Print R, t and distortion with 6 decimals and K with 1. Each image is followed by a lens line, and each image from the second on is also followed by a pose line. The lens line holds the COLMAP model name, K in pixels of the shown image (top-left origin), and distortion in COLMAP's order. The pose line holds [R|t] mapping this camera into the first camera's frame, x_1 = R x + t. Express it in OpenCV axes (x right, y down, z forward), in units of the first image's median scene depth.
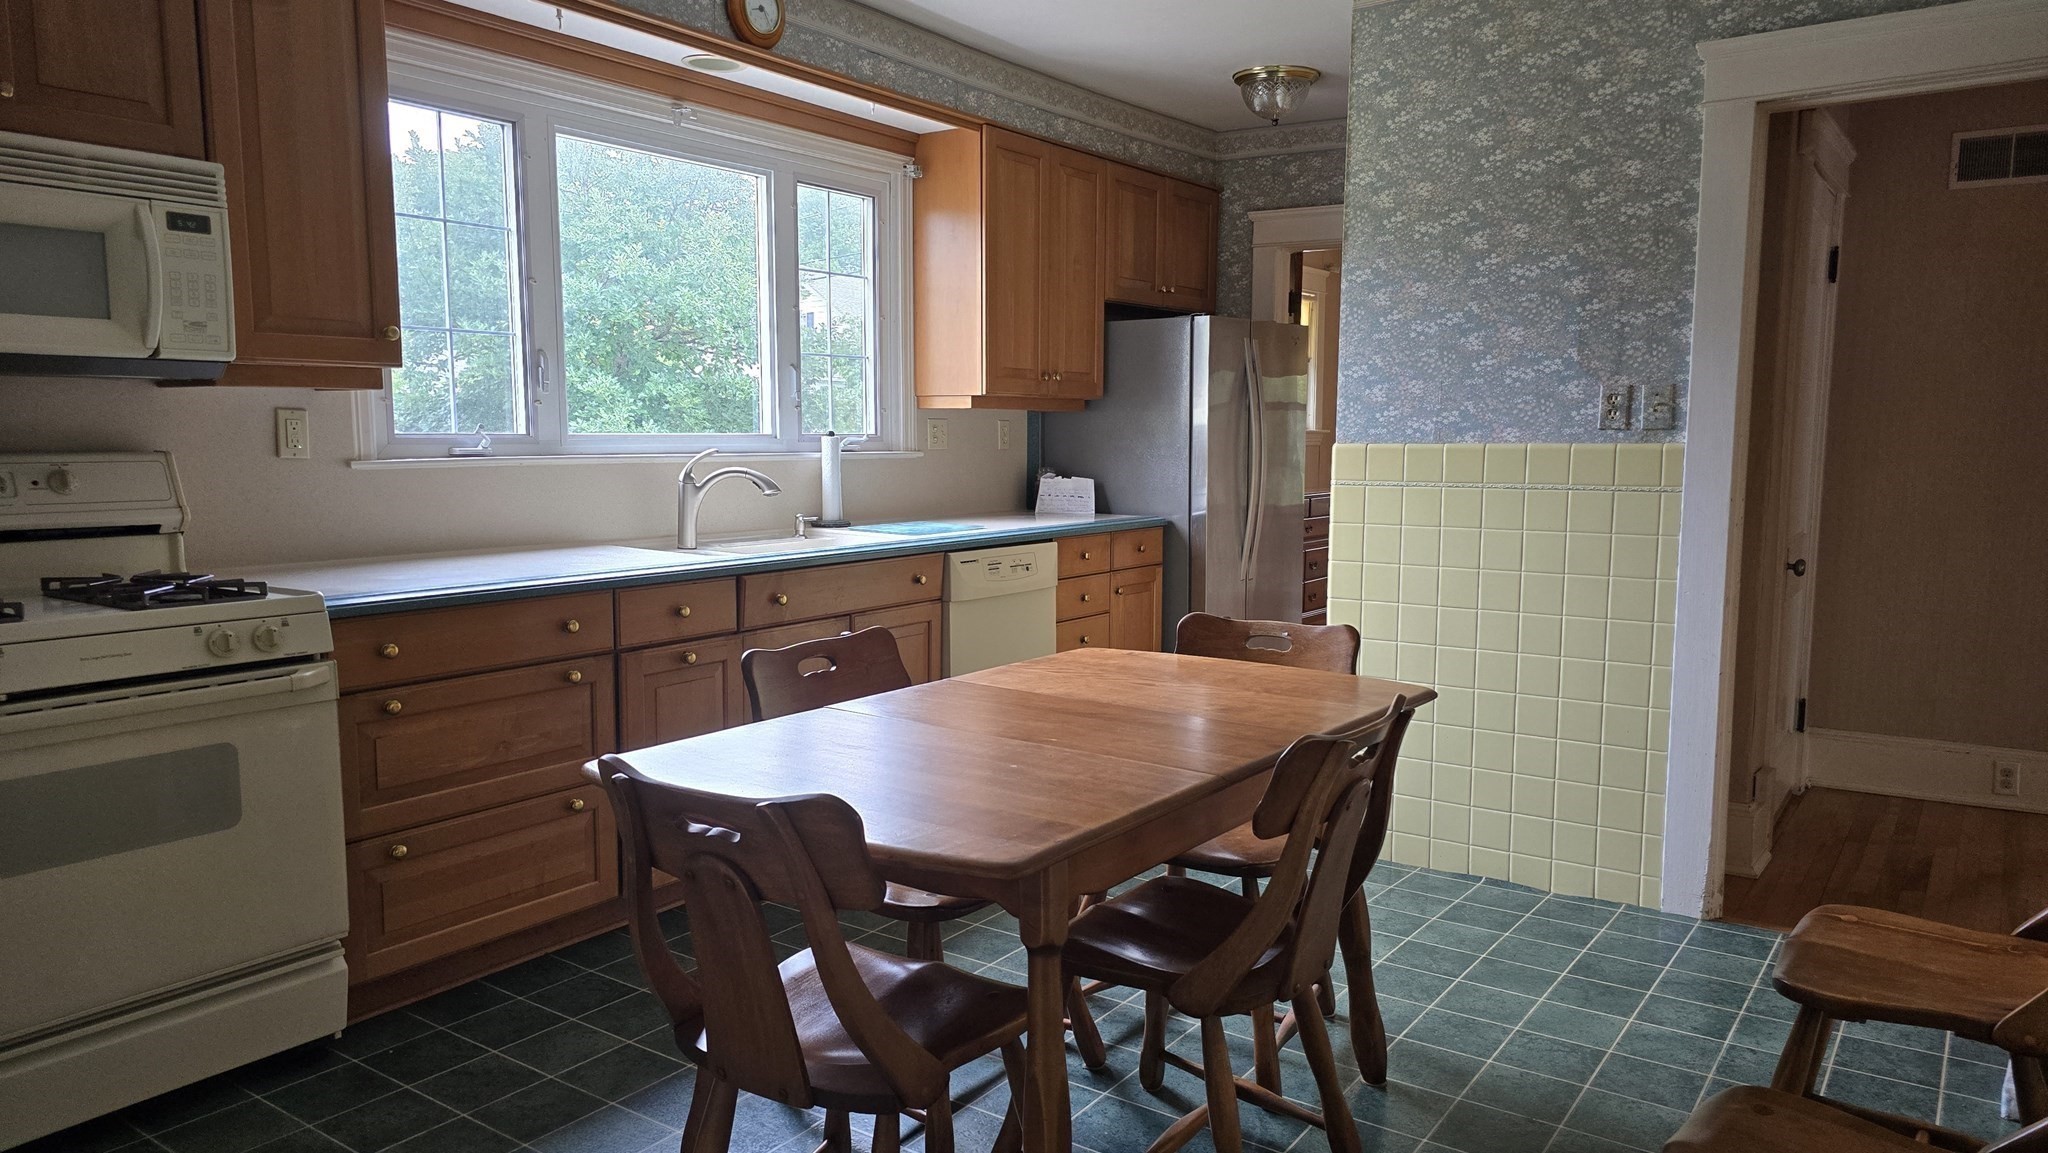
lens RADIAL K [[1369.2, 0, 1032.0], [0, 1369.2, 581.8], [0, 0, 1]] dist [0.030427, -0.030324]
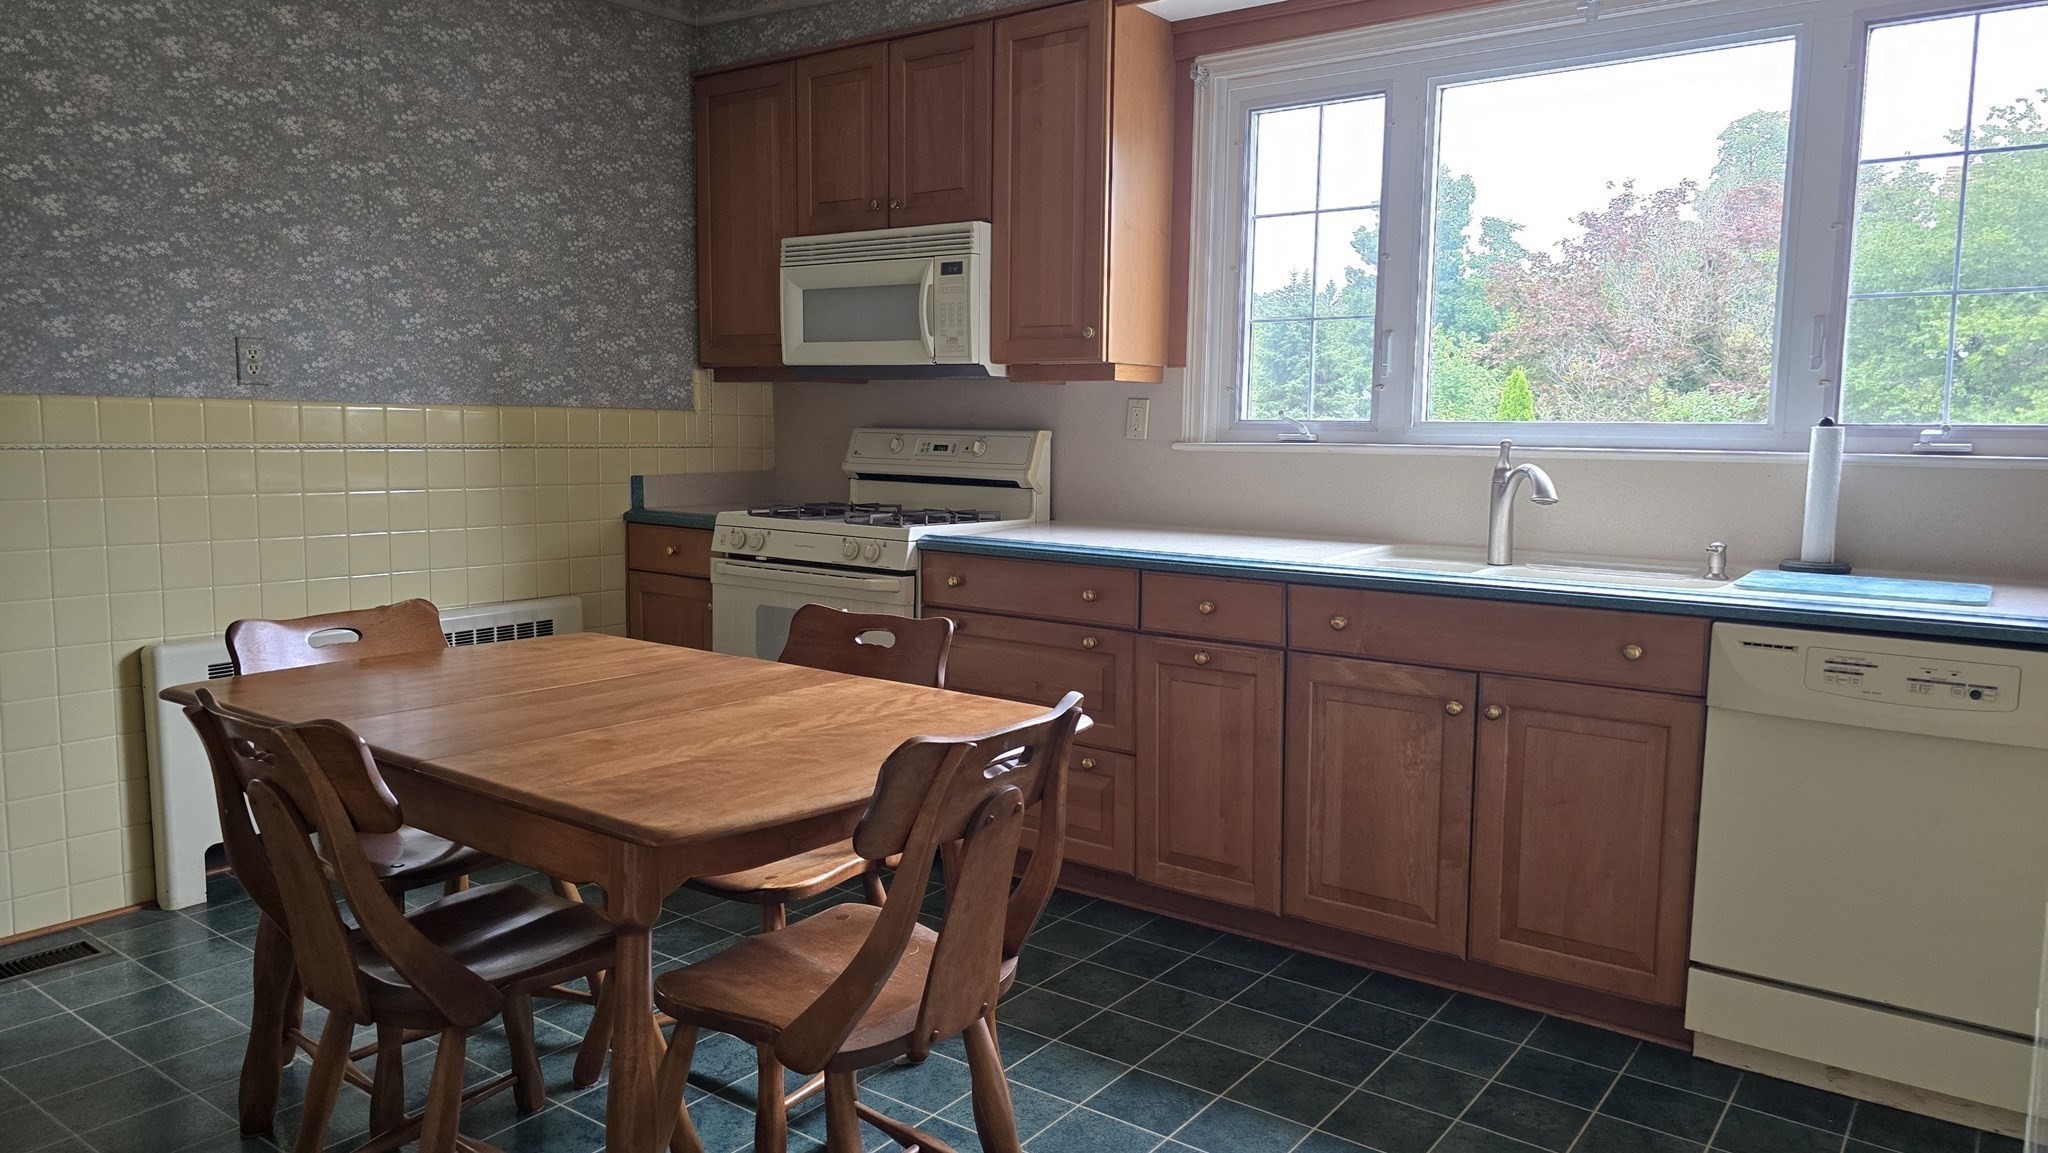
lens RADIAL K [[1369.2, 0, 1030.9], [0, 1369.2, 577.5], [0, 0, 1]] dist [0.030427, -0.030324]
pose [[-0.028408, 0.110561, -0.993463, 0.628030], [-0.120505, 0.986237, 0.113203, -0.083819], [0.992306, 0.122933, -0.014693, 0.839262]]
